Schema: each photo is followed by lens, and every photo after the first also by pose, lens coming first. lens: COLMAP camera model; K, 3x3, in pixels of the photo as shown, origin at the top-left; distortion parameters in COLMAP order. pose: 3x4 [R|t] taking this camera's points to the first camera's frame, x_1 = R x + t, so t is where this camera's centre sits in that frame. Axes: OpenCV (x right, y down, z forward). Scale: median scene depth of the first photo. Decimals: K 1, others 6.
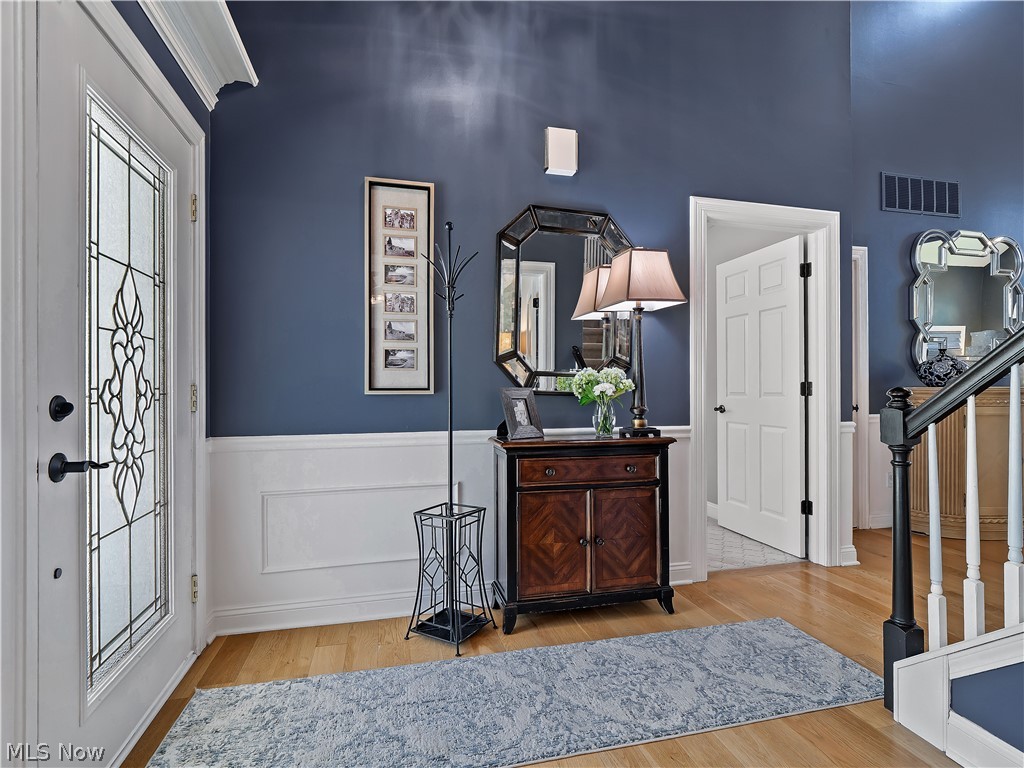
lens RADIAL K [[501.2, 0, 505.1], [0, 501.2, 387.2], [0, 0, 1]] dist [0.007172, -0.007775]
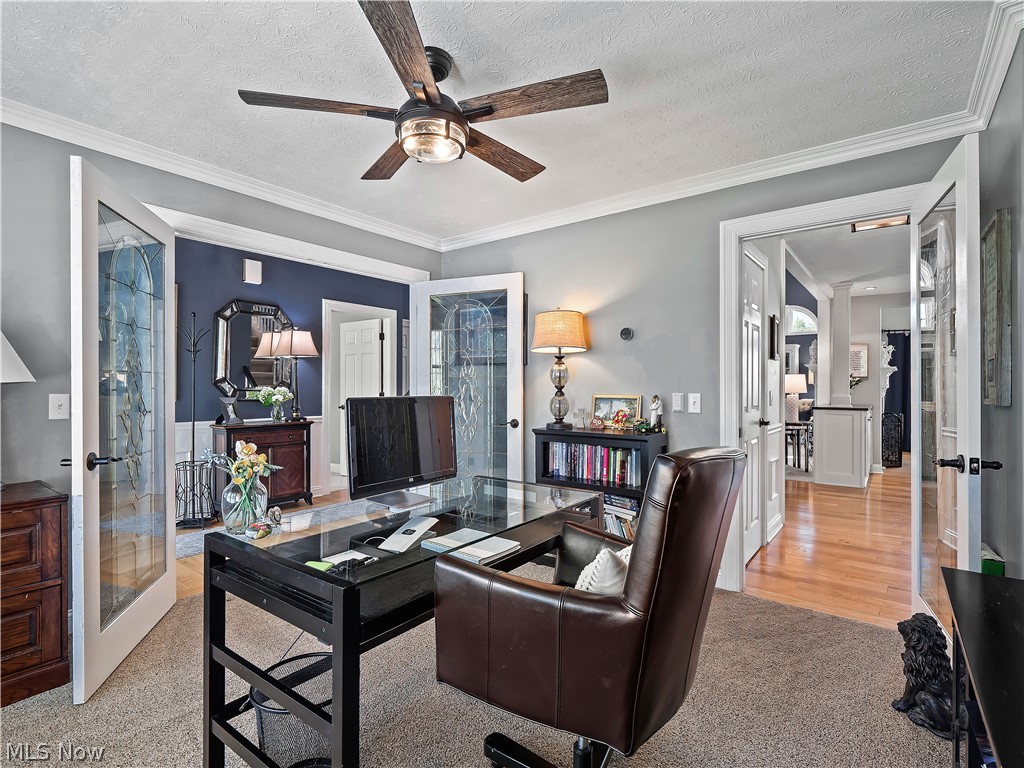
lens RADIAL K [[501.2, 0, 502.1], [0, 501.2, 389.0], [0, 0, 1]] dist [0.007172, -0.007775]
pose [[0.784474, 0.003679, 0.620150, -0.331945], [-0.003782, 0.999992, -0.001148, -0.032095], [-0.620150, -0.001445, 0.784482, -1.092307]]
